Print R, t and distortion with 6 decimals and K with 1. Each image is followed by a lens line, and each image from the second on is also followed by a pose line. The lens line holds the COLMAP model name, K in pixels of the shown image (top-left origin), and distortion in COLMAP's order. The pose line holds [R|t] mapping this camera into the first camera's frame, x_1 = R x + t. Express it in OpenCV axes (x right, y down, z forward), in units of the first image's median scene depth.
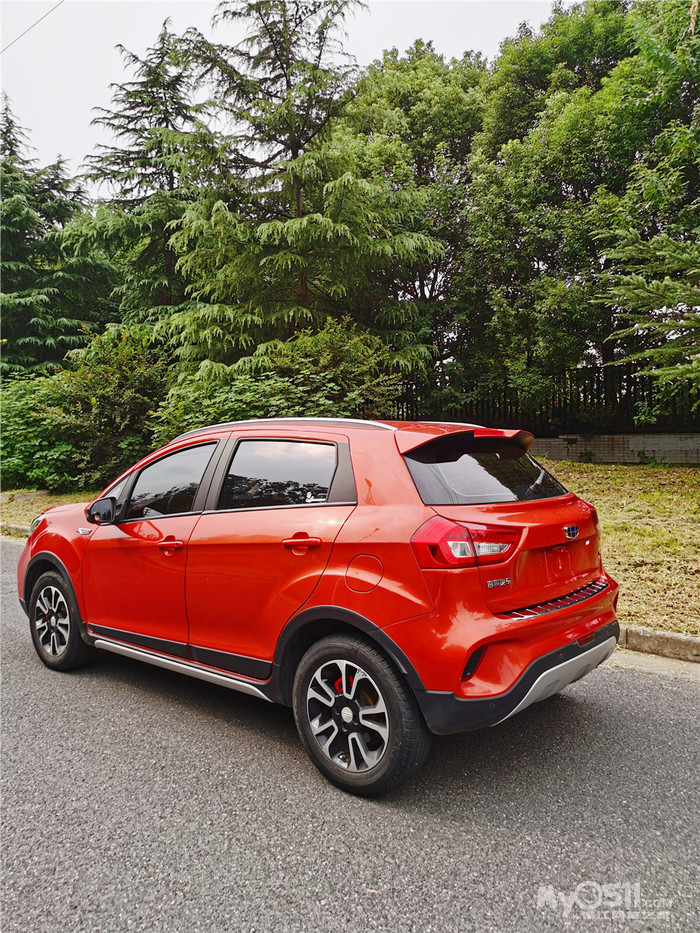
lens RADIAL K [[720.7, 0, 341.8], [0, 720.7, 468.4], [0, 0, 1]] dist [0.050251, -0.039095]
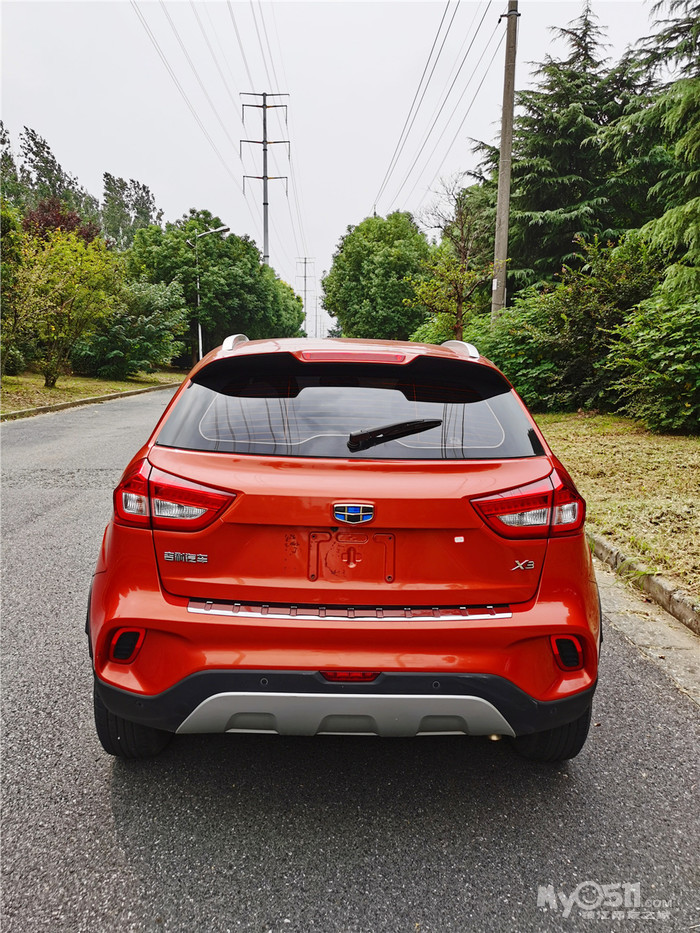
lens RADIAL K [[720.7, 0, 341.8], [0, 720.7, 468.4], [0, 0, 1]] dist [0.050251, -0.039095]
pose [[0.675034, 0.134397, -0.725442, 0.164562], [-0.052884, 0.989553, 0.134117, -0.008140], [0.735889, -0.052169, 0.675090, 0.118465]]
